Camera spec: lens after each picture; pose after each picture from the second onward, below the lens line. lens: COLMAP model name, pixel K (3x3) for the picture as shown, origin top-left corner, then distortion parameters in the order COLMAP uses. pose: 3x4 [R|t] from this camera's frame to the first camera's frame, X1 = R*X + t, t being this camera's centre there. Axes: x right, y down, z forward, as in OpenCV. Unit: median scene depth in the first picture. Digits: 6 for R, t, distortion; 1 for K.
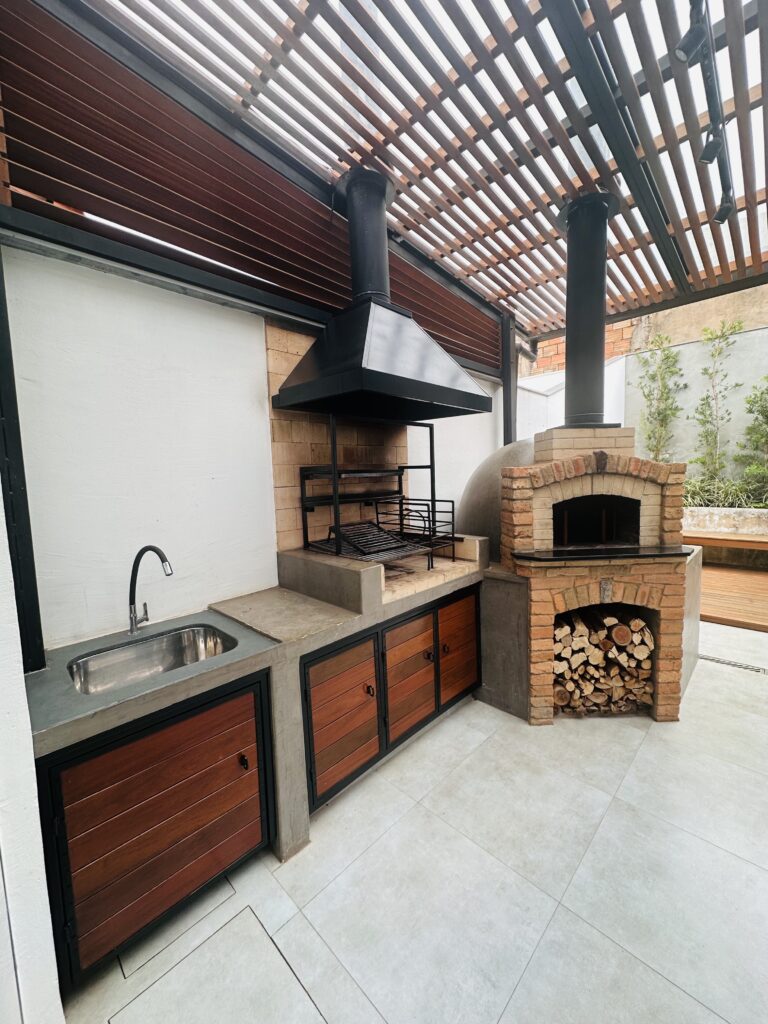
lens RADIAL K [[405.4, 0, 384.0], [0, 405.4, 512.0], [0, 0, 1]] dist [-0.000225, 0.000135]
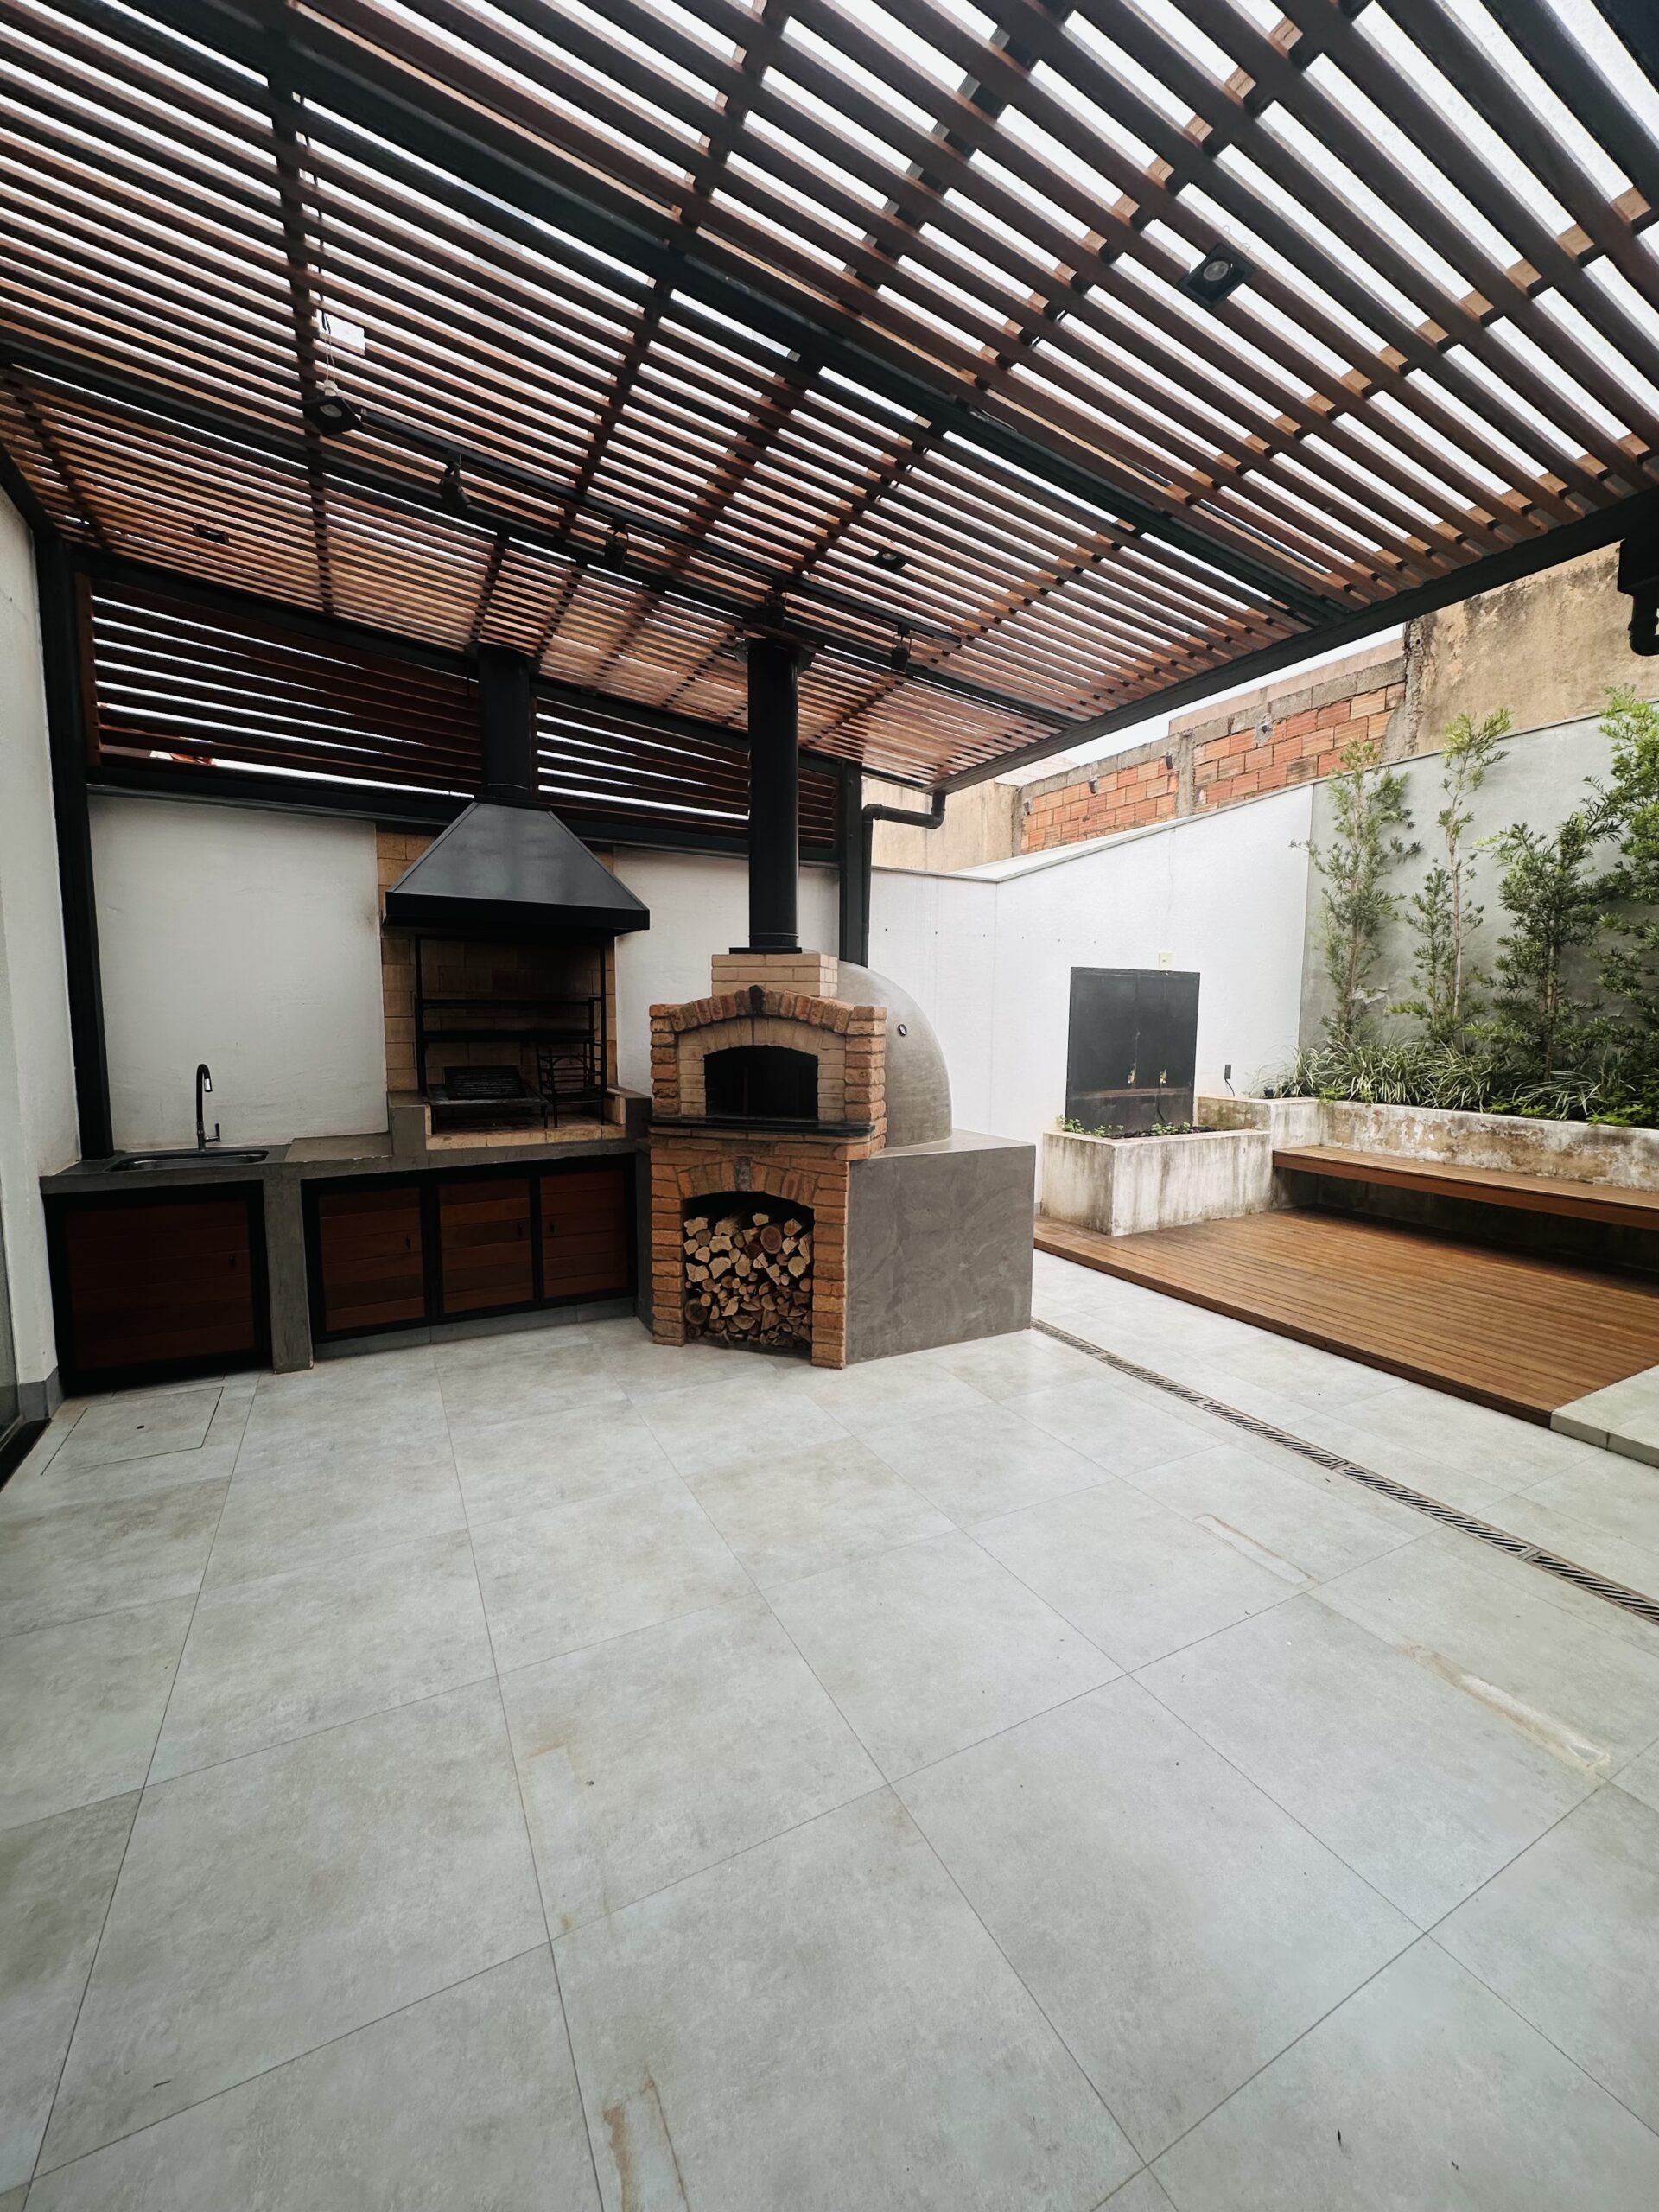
lens RADIAL K [[875.7, 0, 829.5], [0, 875.7, 1106.0], [0, 0, 1]] dist [-0.000225, 0.000135]
pose [[0.951469, 0.070286, -0.299612, 1.133625], [-0.065944, 0.997520, 0.024593, 0.019007], [0.300597, -0.003642, 0.953744, -0.467292]]
